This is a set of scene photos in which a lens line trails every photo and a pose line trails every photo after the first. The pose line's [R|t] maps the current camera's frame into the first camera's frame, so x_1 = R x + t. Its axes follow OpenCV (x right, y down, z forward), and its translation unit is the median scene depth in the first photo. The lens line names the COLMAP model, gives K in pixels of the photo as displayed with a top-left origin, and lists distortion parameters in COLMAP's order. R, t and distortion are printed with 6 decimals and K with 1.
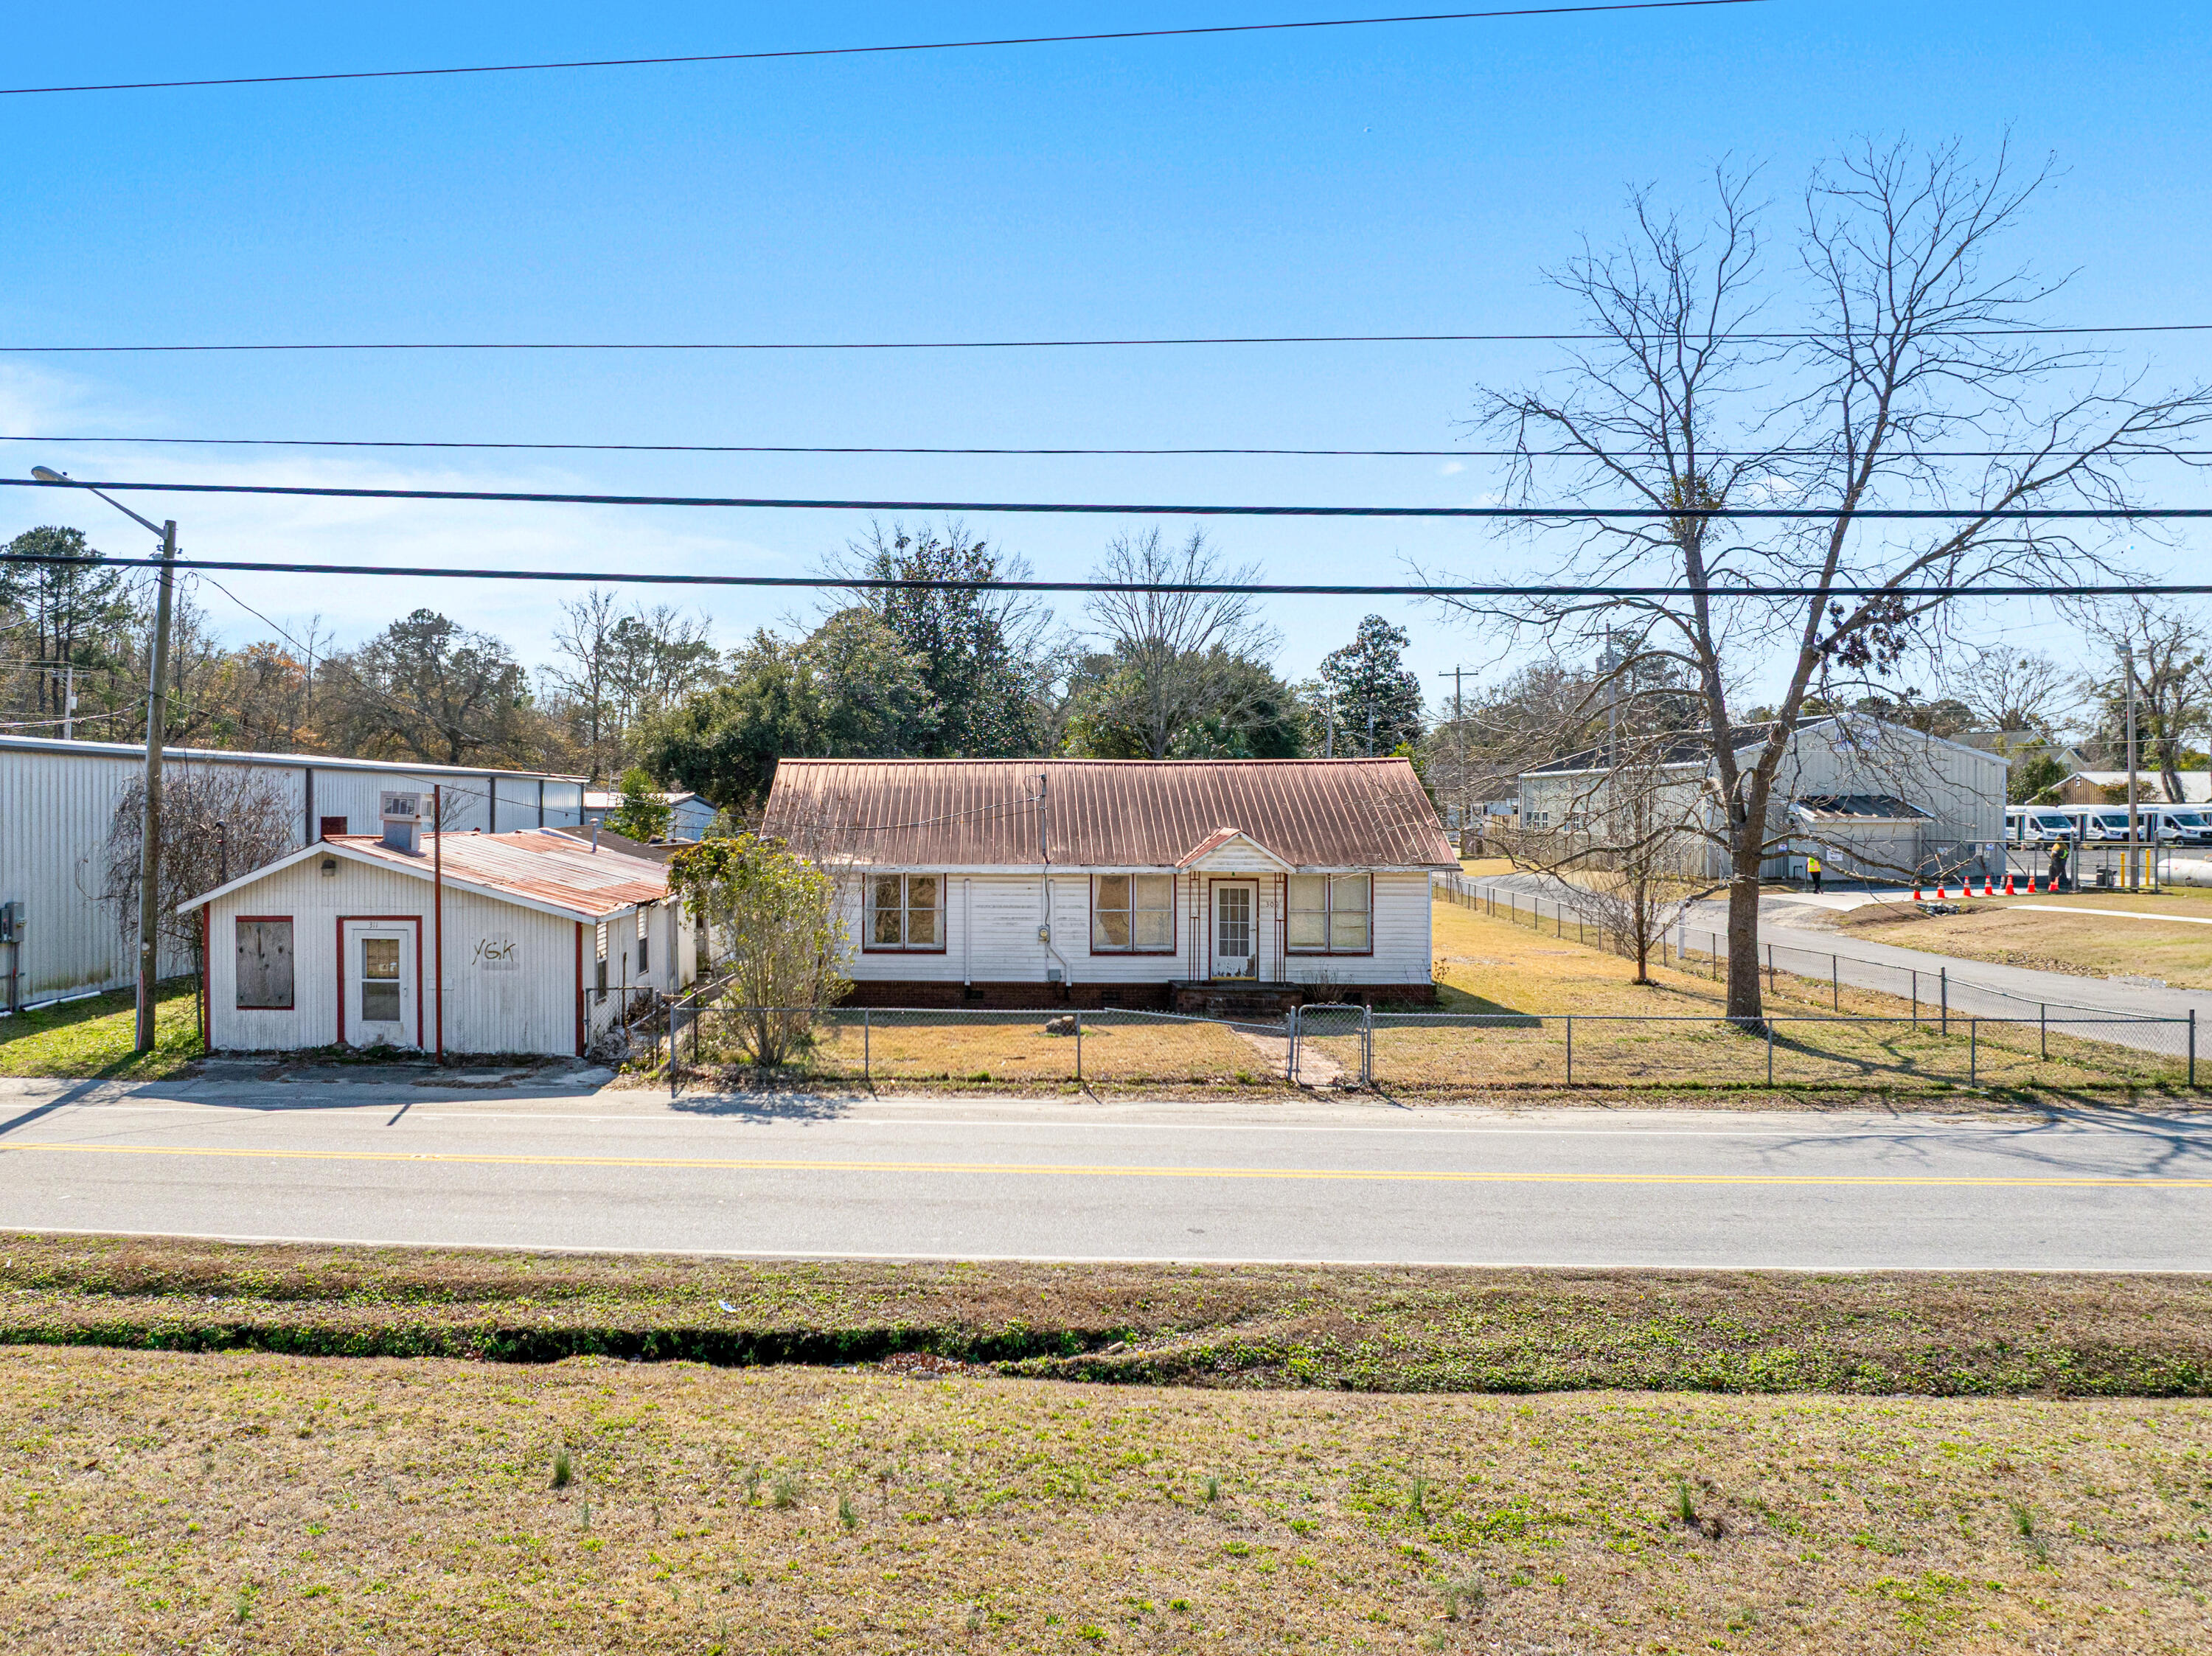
lens RADIAL K [[1524.3, 0, 1106.0], [0, 1524.3, 828.0], [0, 0, 1]] dist [-0.033344, -0.002535]
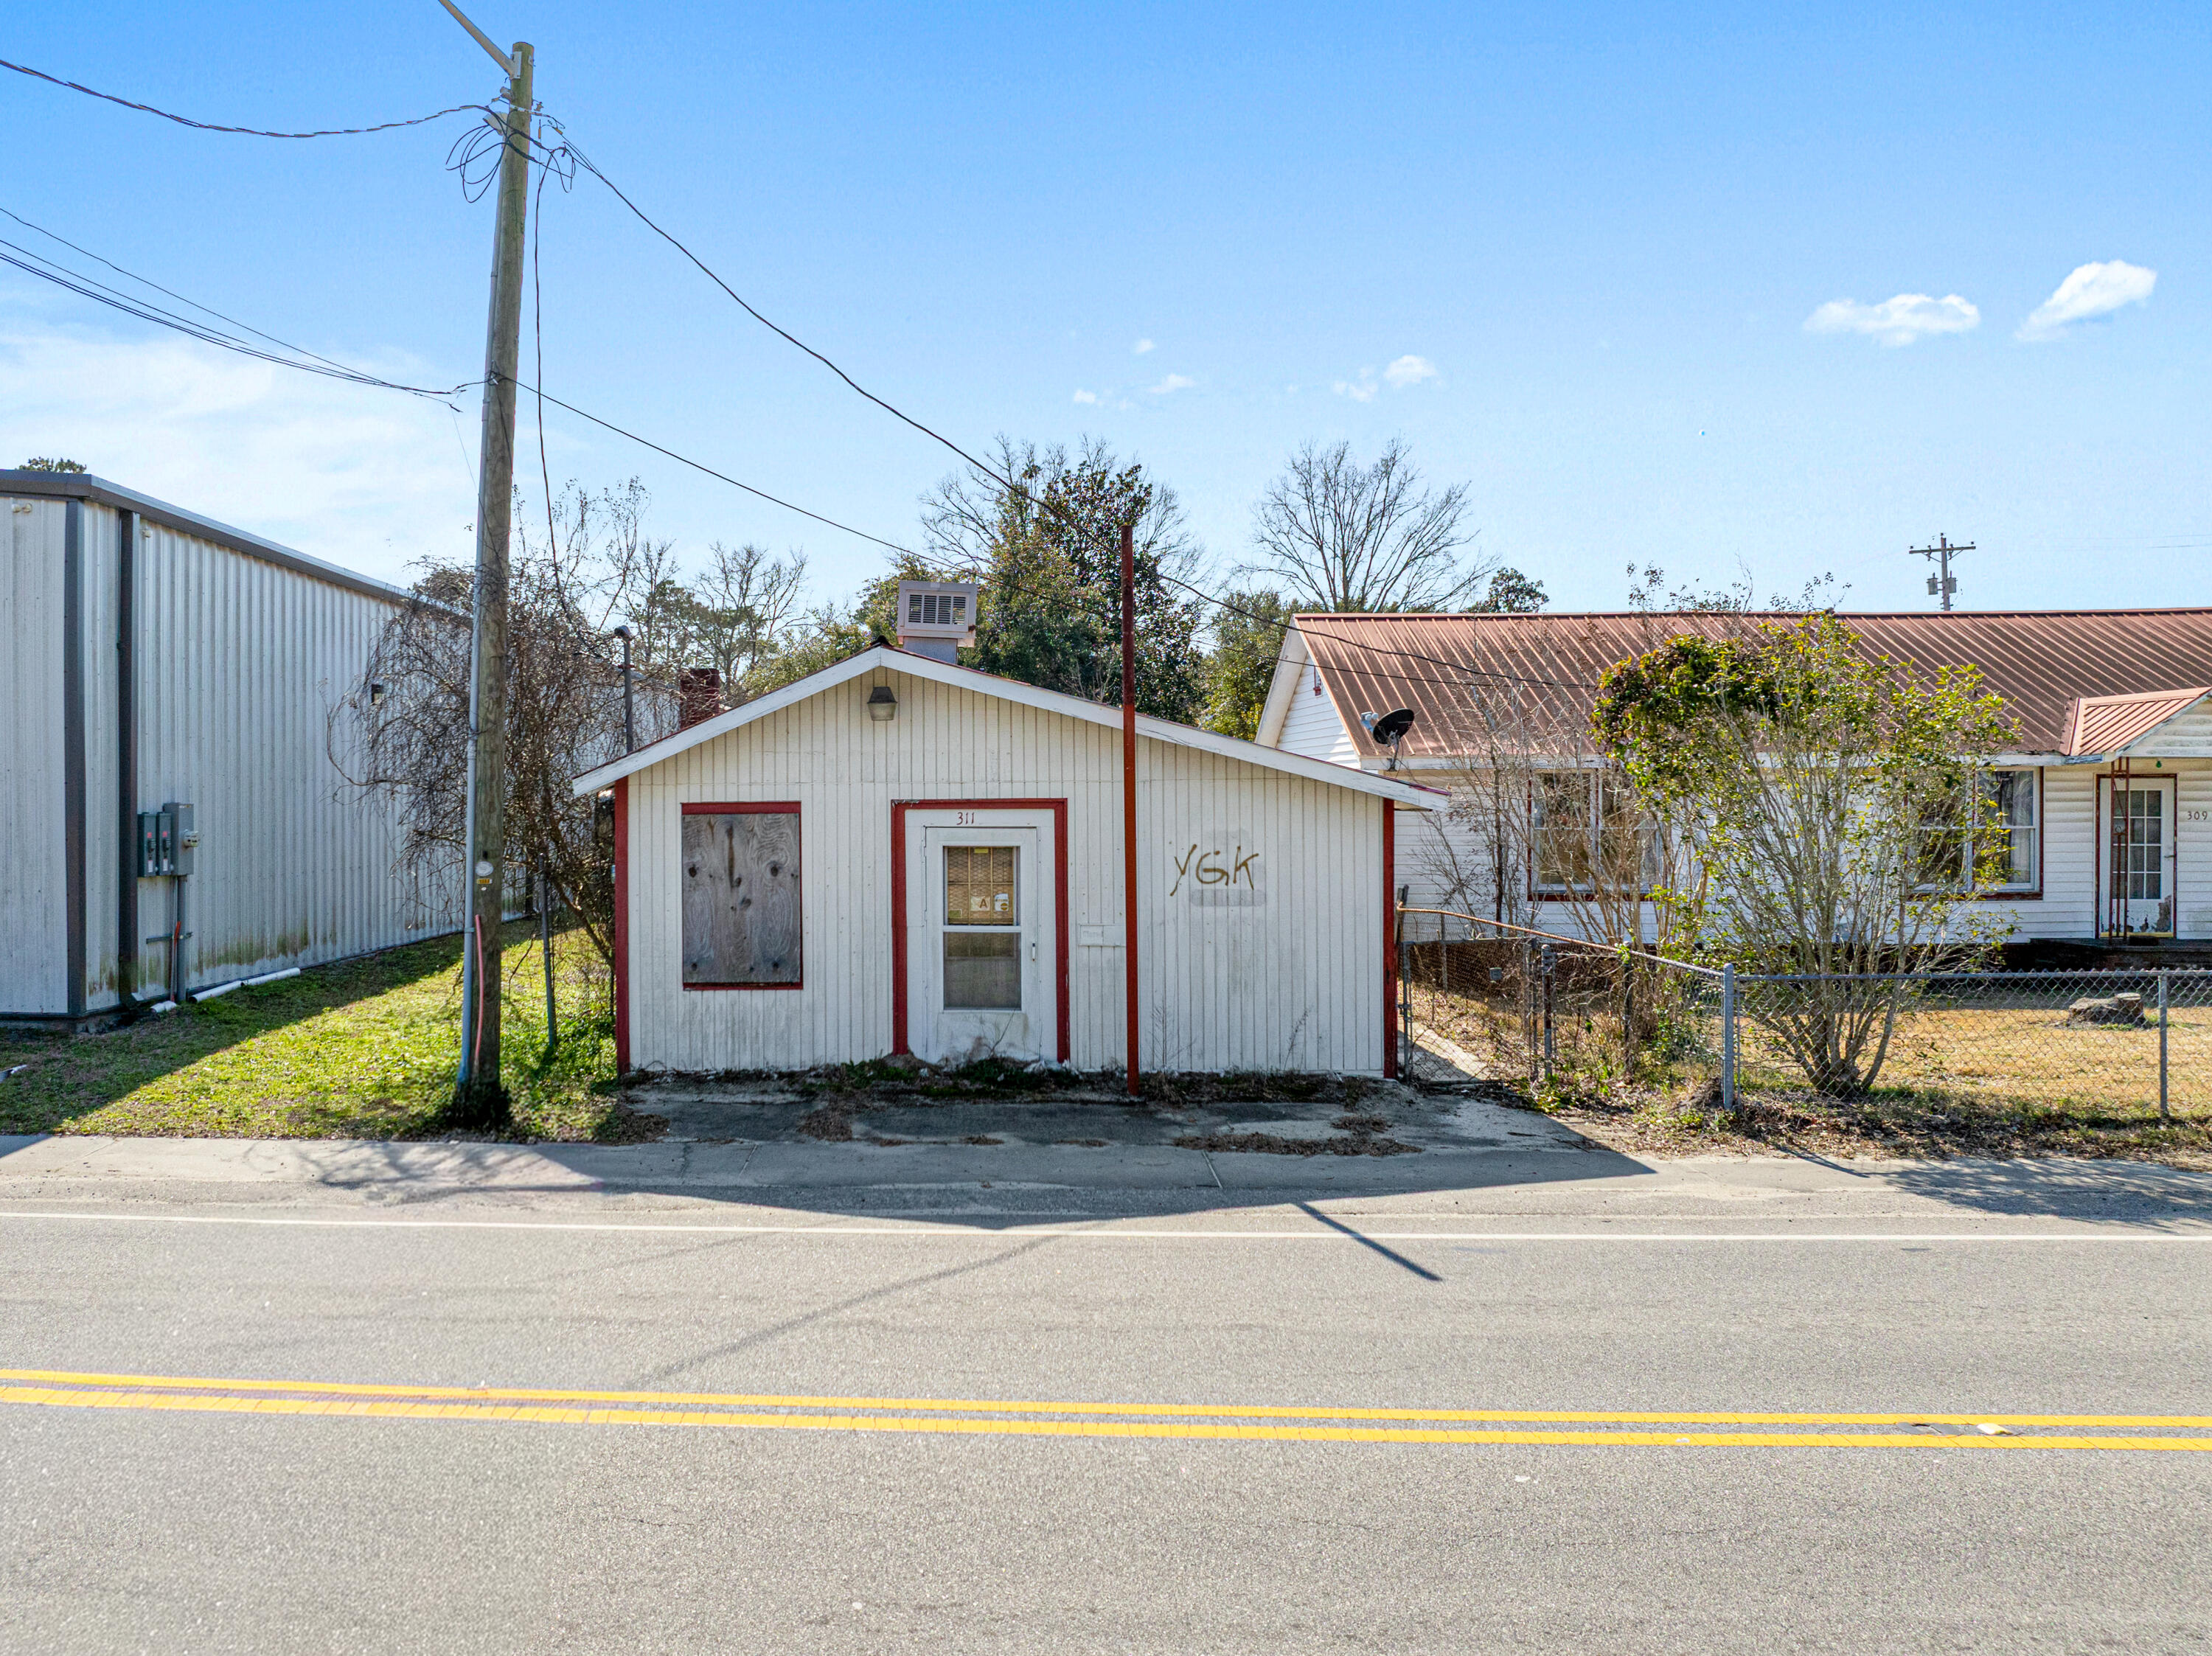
lens RADIAL K [[1547.4, 0, 1106.0], [0, 1547.4, 828.0], [0, 0, 1]] dist [-0.028935, -0.001893]
pose [[0.999944, -0.004527, 0.009522, -0.350949], [0.004498, 0.999985, 0.003166, 0.052240], [-0.009536, -0.003123, 0.999950, 0.386682]]
